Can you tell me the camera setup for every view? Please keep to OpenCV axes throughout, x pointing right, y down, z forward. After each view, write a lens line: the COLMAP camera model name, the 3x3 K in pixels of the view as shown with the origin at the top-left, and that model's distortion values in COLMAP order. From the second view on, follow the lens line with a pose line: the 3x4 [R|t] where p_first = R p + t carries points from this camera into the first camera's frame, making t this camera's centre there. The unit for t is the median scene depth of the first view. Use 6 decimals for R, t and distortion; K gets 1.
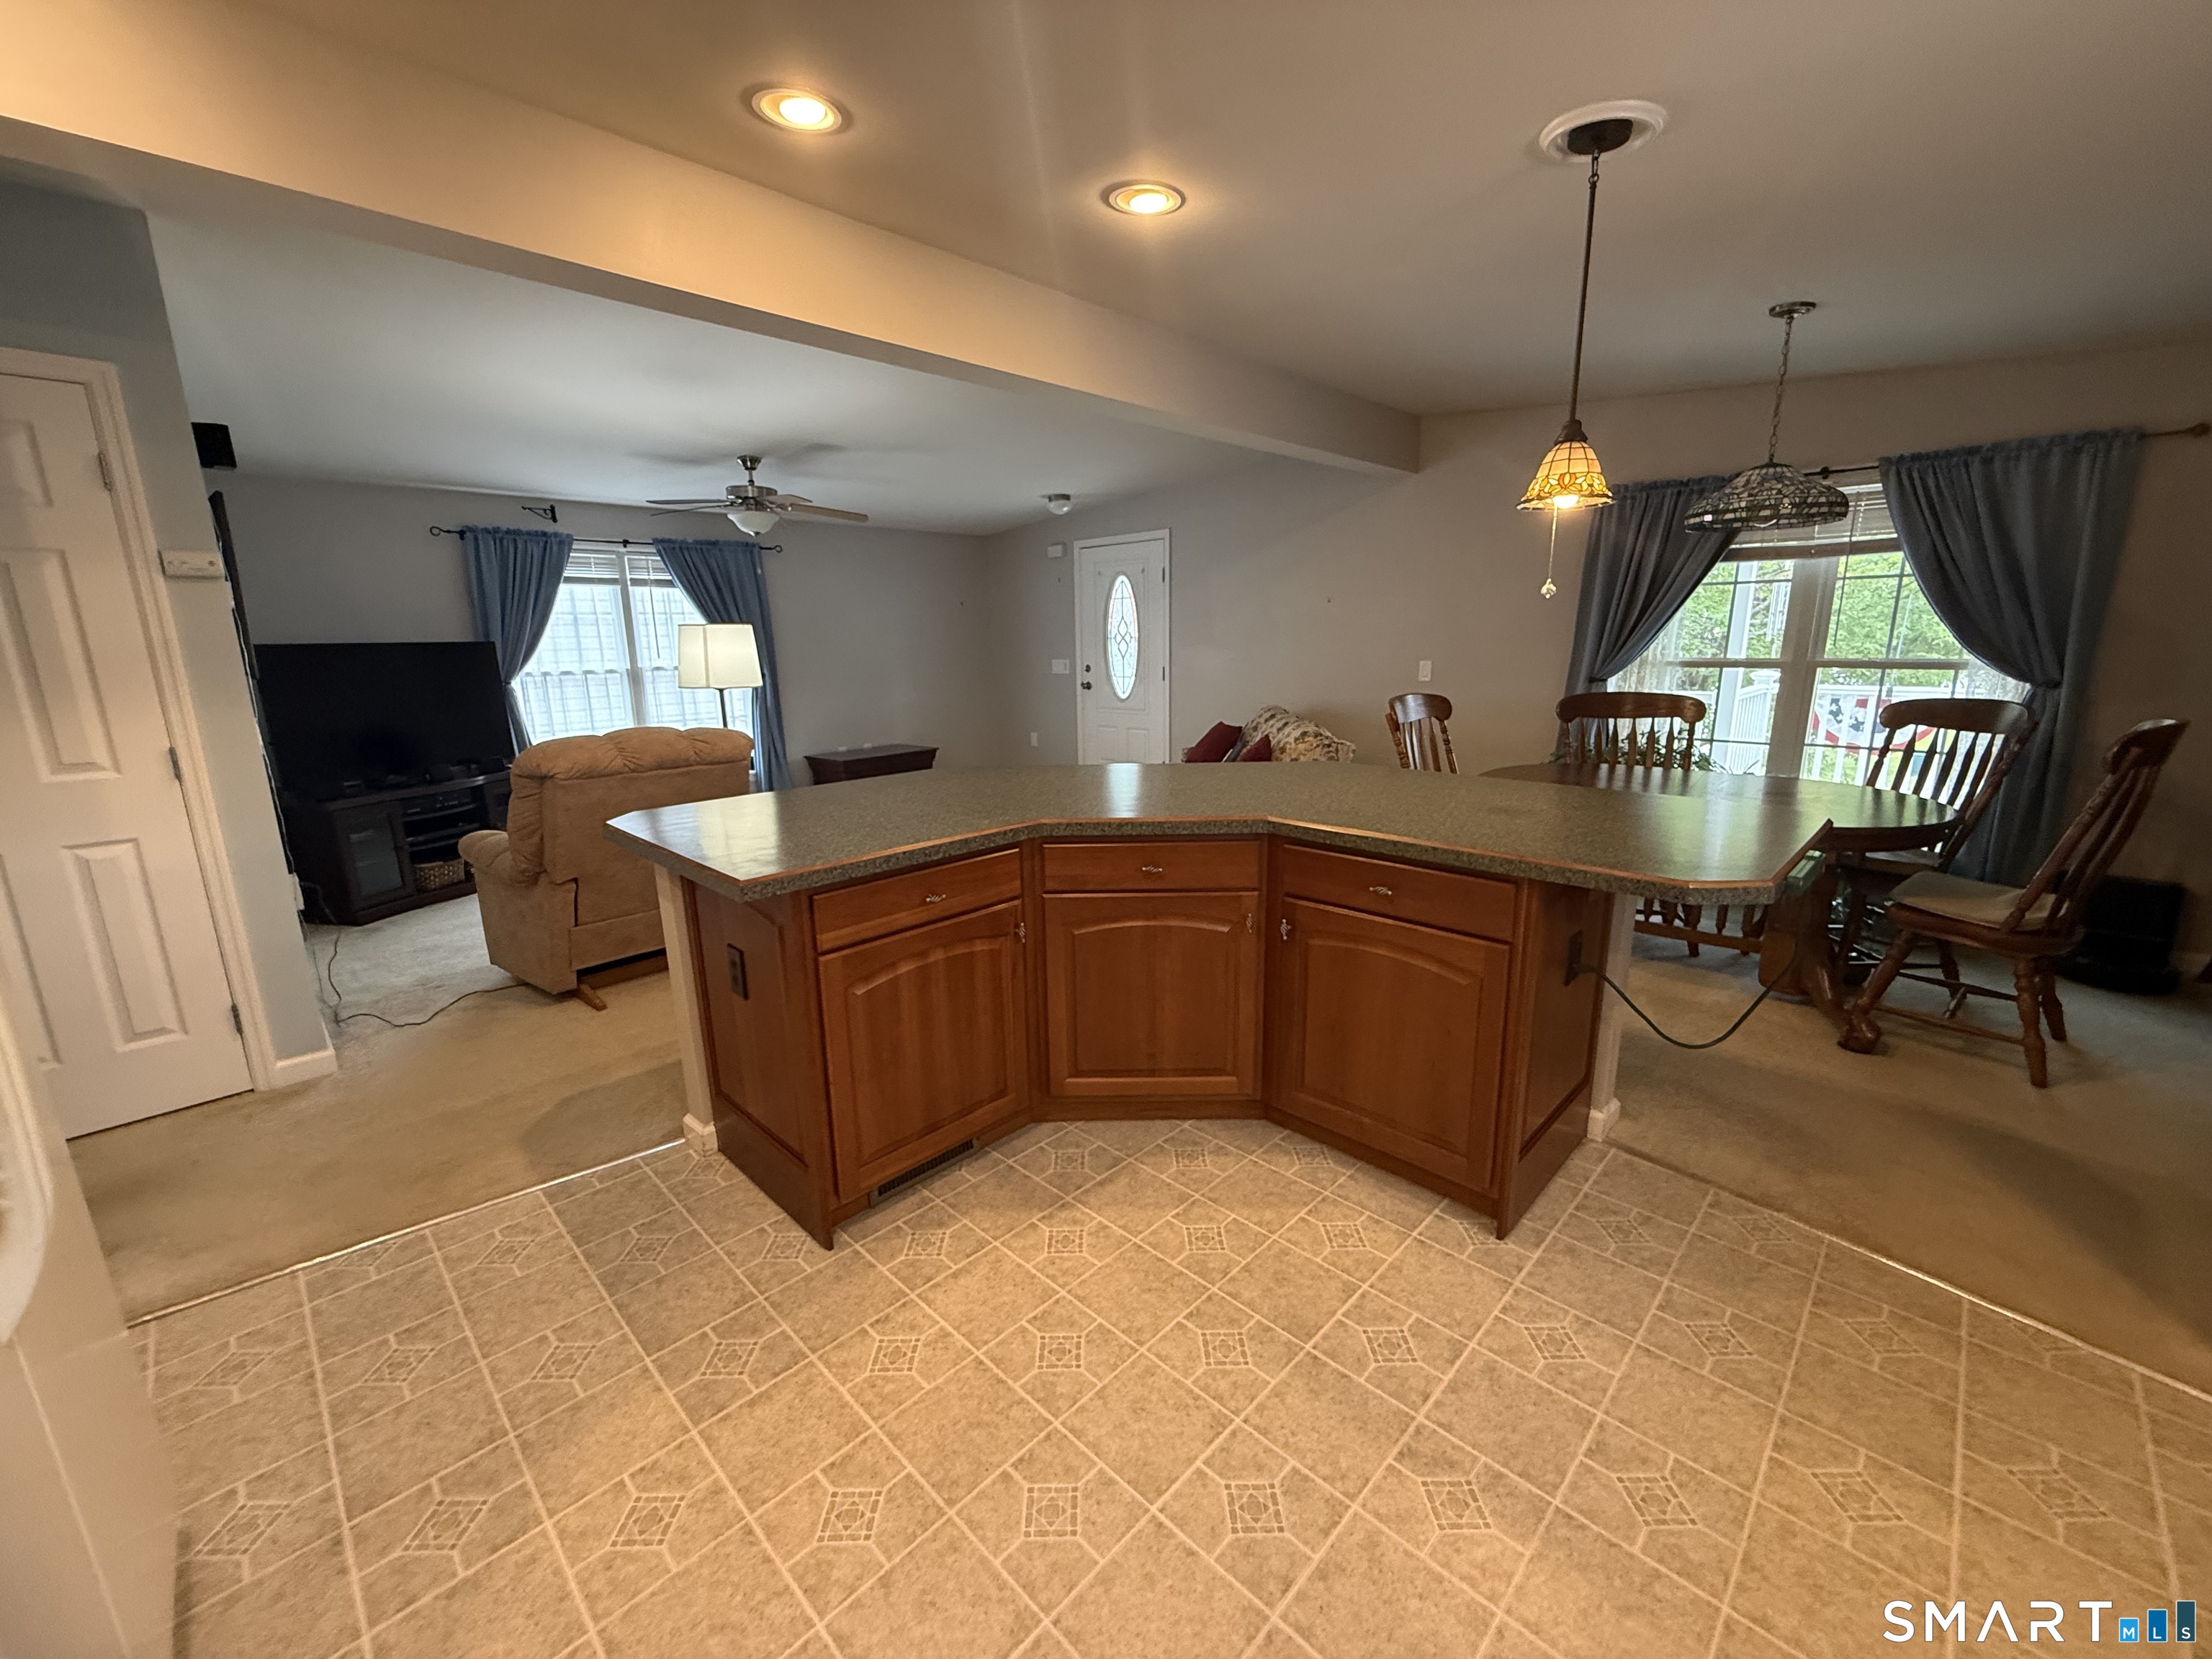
lens RADIAL K [[881.0, 0, 1104.7], [0, 881.0, 828.9], [0, 0, 1]] dist [-0.001677, -0.000057]
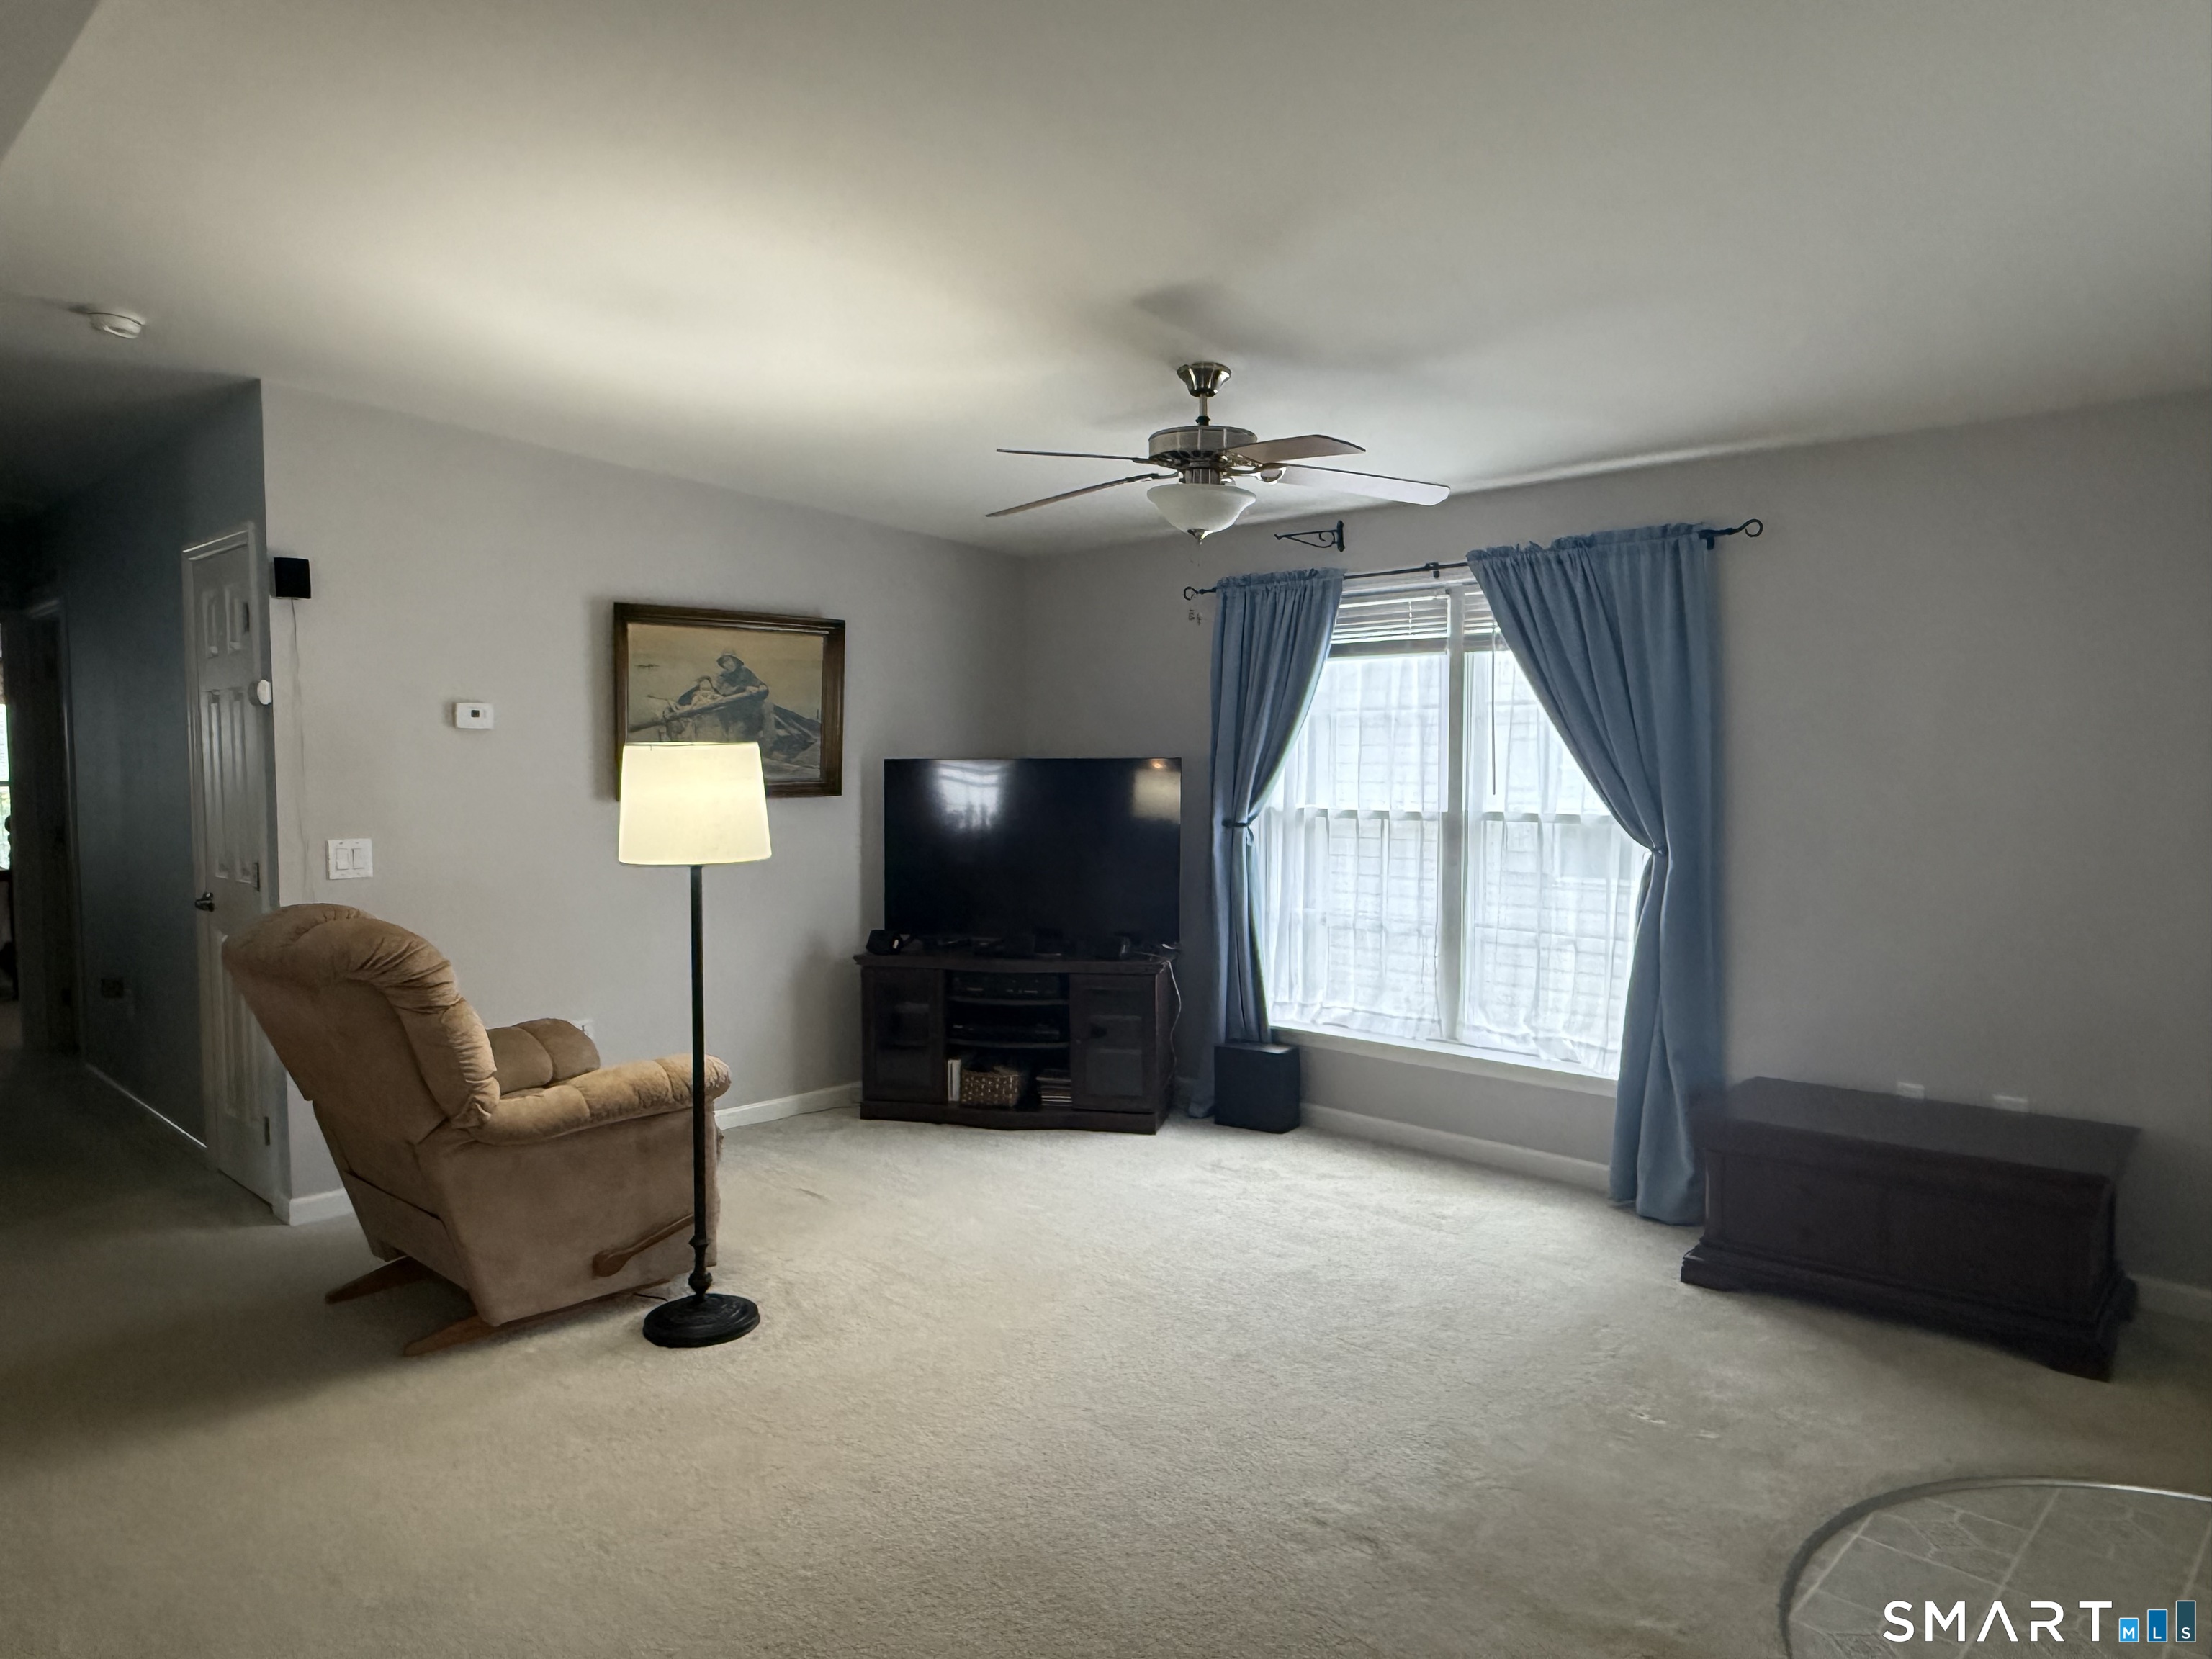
lens RADIAL K [[1411.6, 0, 1106.5], [0, 1411.6, 838.5], [0, 0, 1]] dist [0.002802, 0.000003]
pose [[0.014679, 0.077694, -0.996869, 0.544809], [-0.208107, 0.975381, 0.072955, -0.379664], [0.977996, 0.206385, 0.030486, 1.614387]]
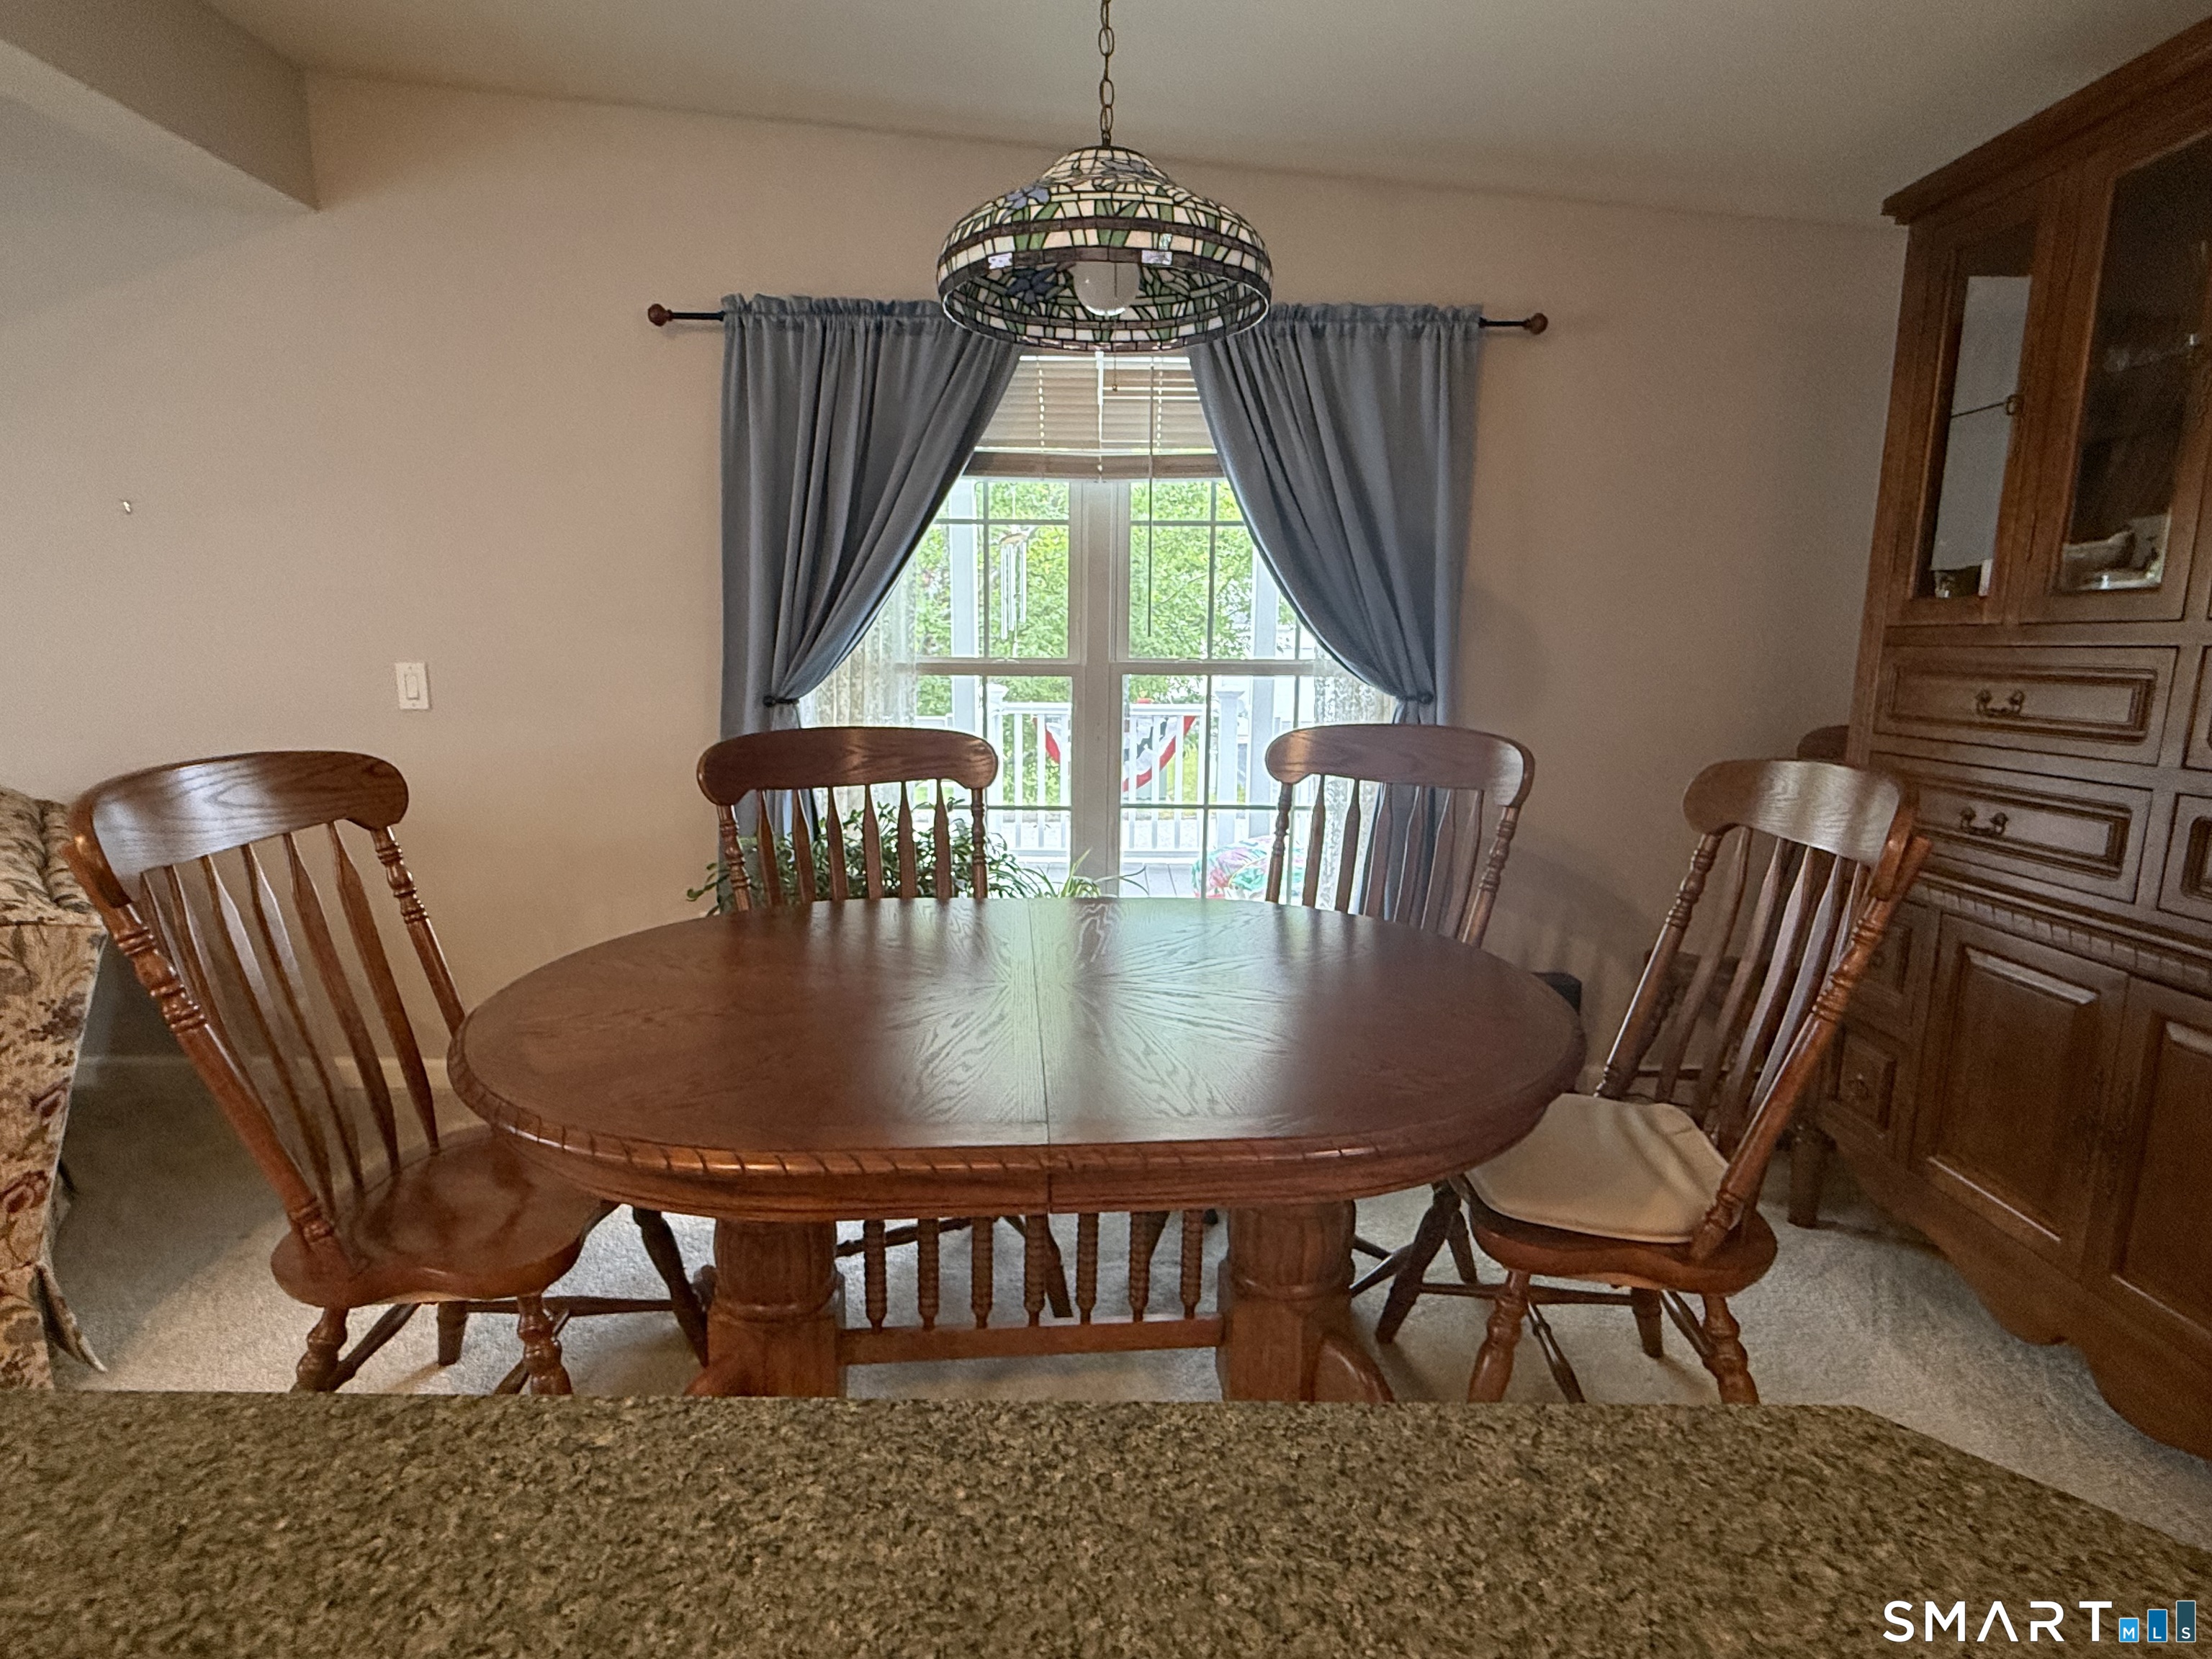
lens RADIAL K [[1113.0, 0, 1099.2], [0, 1113.0, 823.1], [0, 0, 1]] dist [0.001026, -0.000394]
pose [[0.710277, -0.093314, 0.697710, 0.388888], [0.133230, 0.991080, -0.003079, -0.119862], [-0.691199, 0.095143, 0.716374, 0.691835]]
